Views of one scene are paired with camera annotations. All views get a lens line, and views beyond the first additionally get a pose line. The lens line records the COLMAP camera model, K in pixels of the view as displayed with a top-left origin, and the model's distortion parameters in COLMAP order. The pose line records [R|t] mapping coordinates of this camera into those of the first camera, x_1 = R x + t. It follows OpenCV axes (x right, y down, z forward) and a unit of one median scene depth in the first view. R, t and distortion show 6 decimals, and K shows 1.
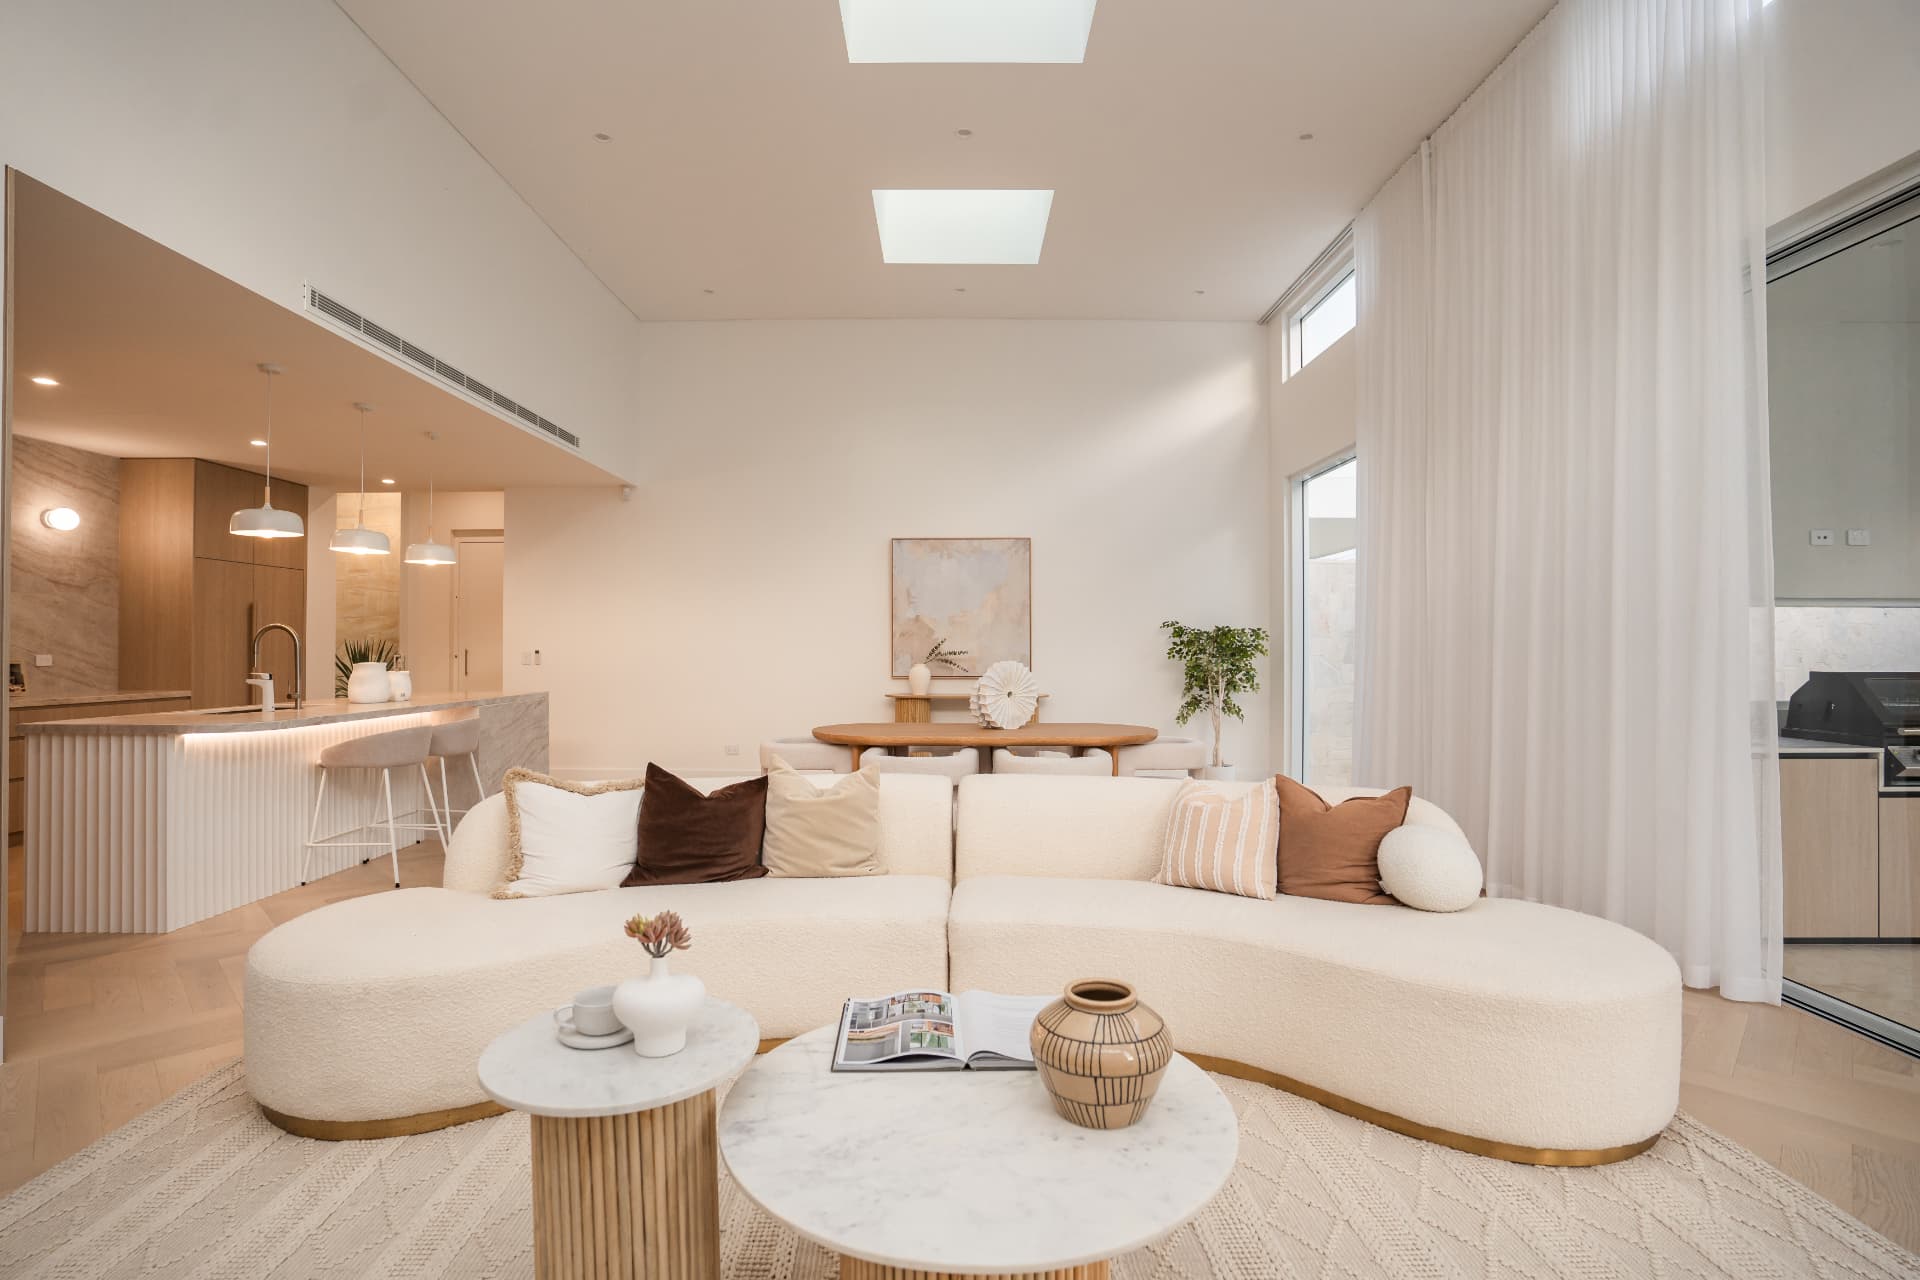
lens RADIAL K [[953.4, 0, 960.0], [0, 953.4, 640.0], [0, 0, 1]] dist [-0.066983, 0.033021]
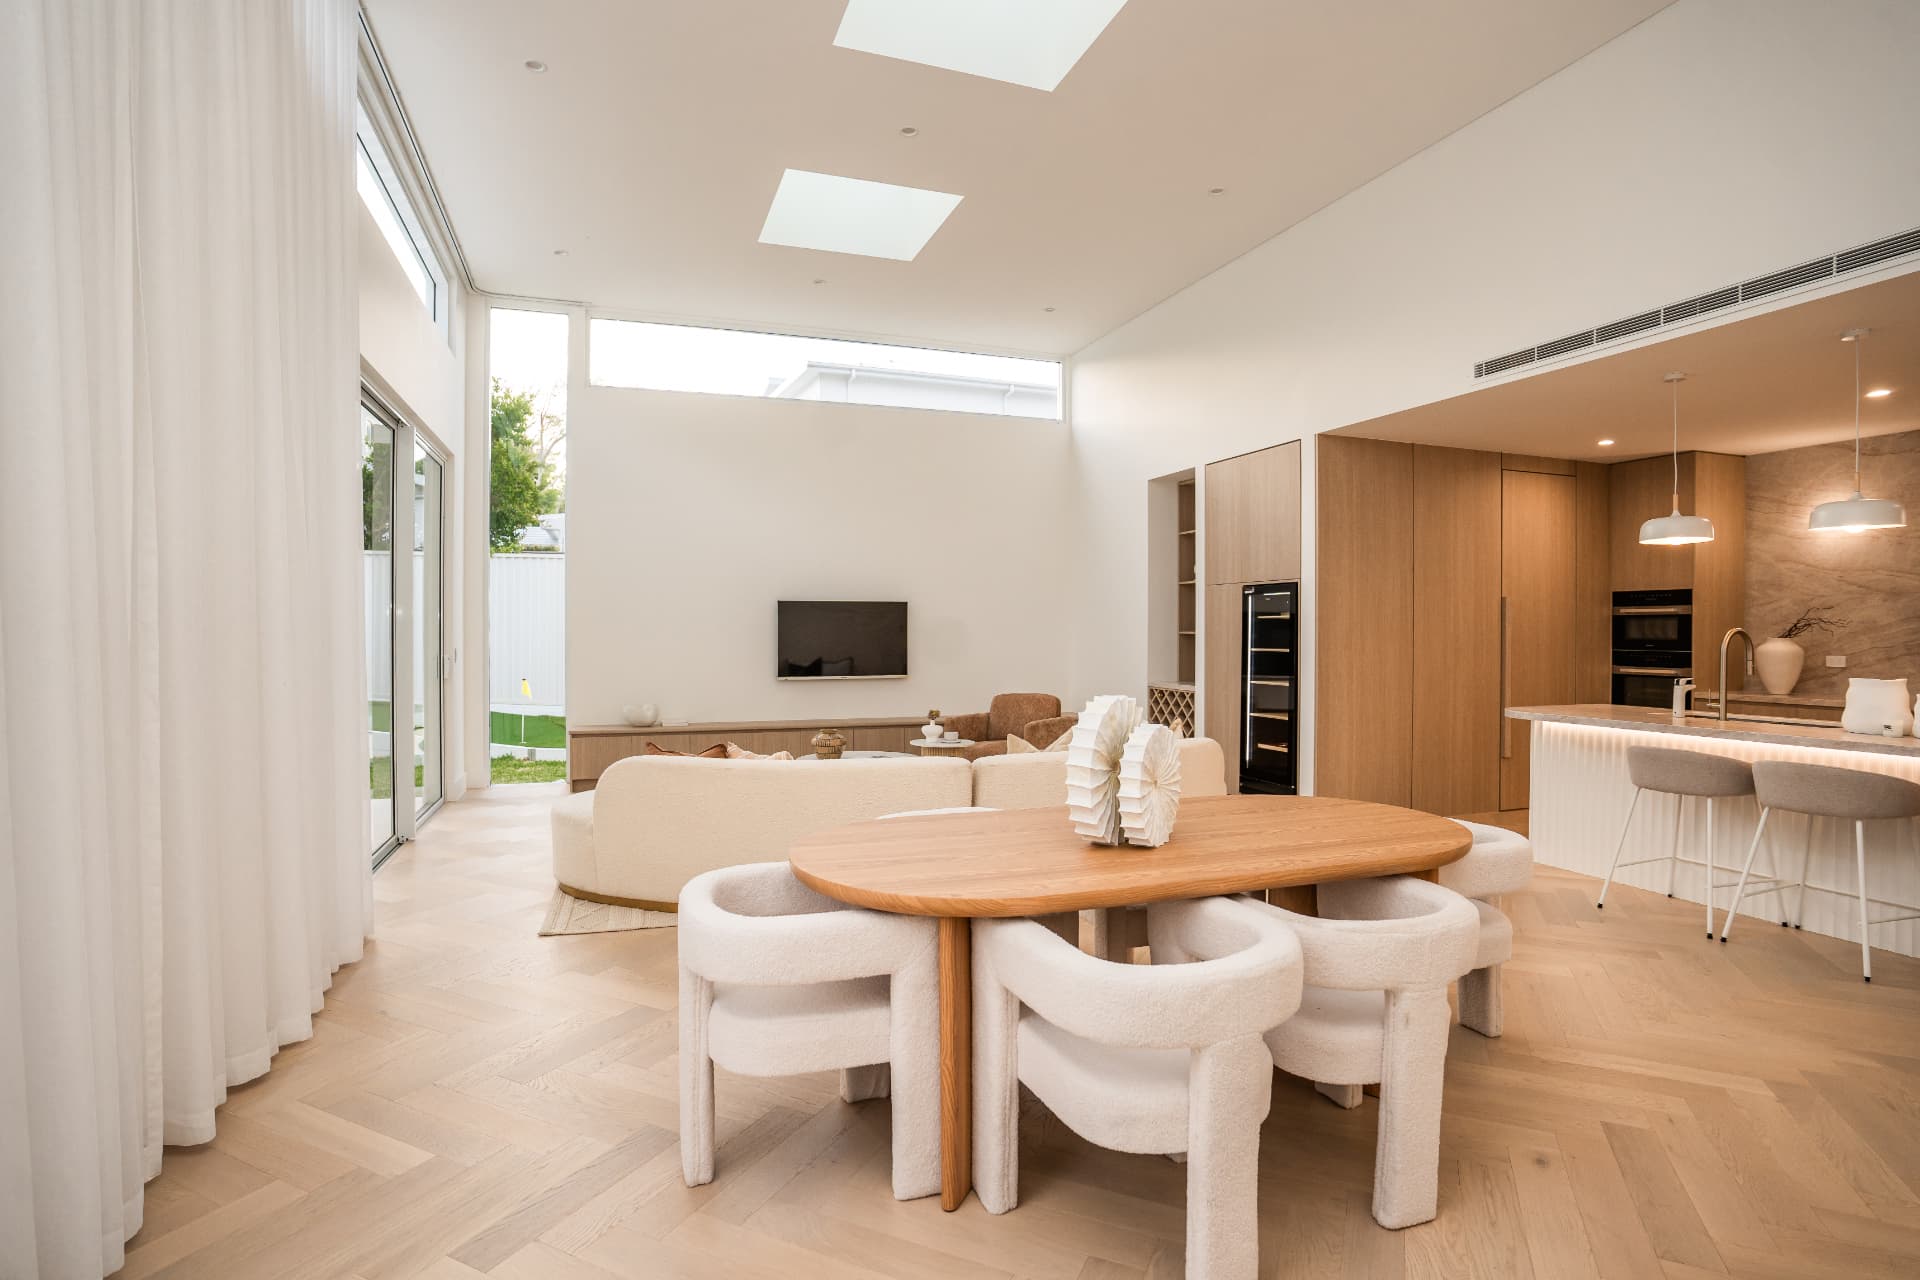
lens RADIAL K [[953.4, 0, 960.0], [0, 953.4, 640.0], [0, 0, 1]] dist [-0.066983, 0.033021]
pose [[-0.939922, -0.002982, -0.341376, 0.250391], [-0.002313, 0.999995, -0.002366, -0.000473], [0.341381, -0.001434, -0.939924, 1.239951]]
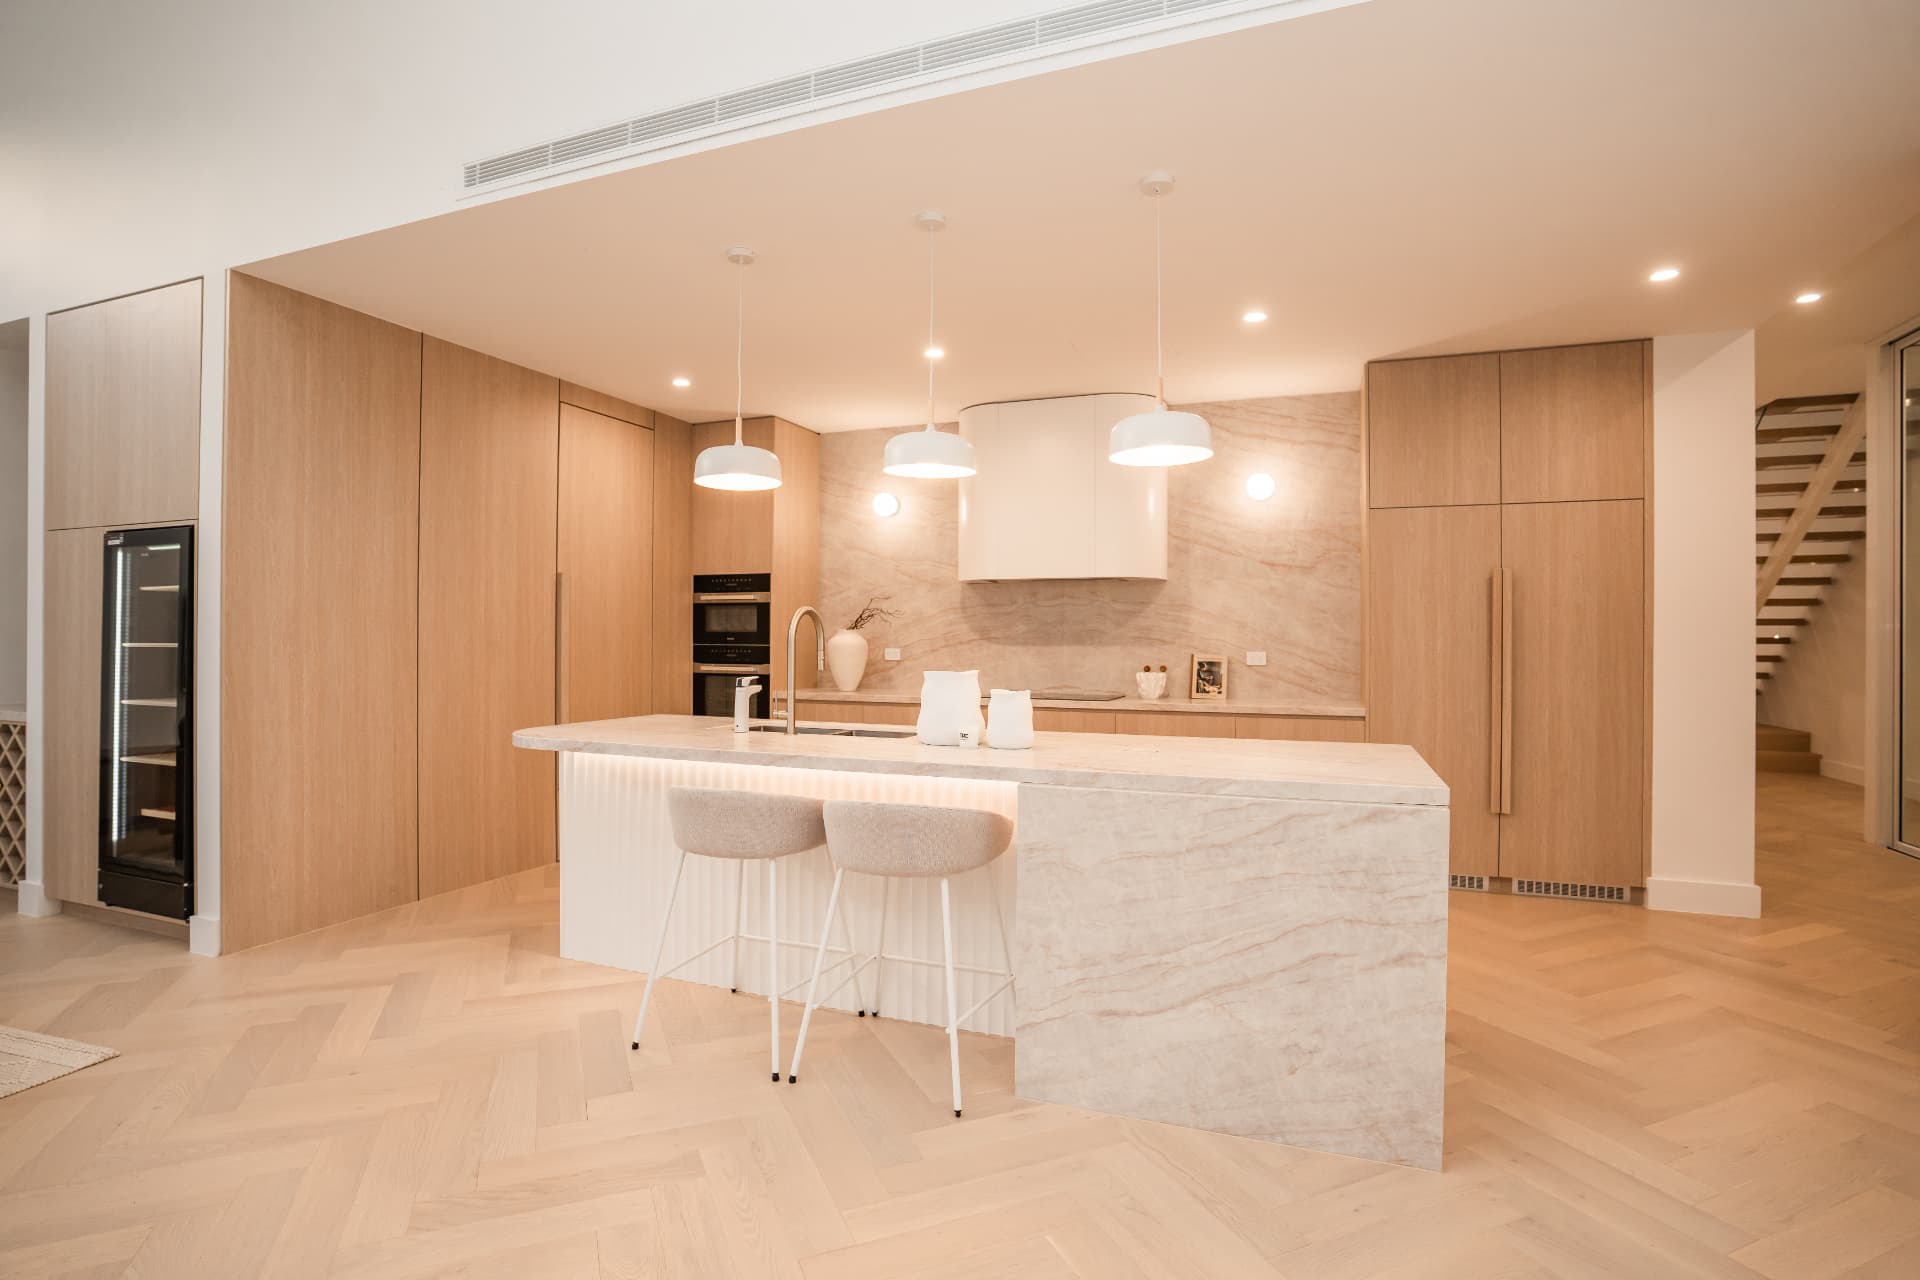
lens RADIAL K [[953.4, 0, 960.0], [0, 953.4, 640.0], [0, 0, 1]] dist [-0.066983, 0.033021]
pose [[-0.364645, -0.004971, -0.931133, -0.090692], [0.002501, 0.999977, -0.006319, 0.009893], [0.931143, -0.004633, -0.364624, 1.048957]]
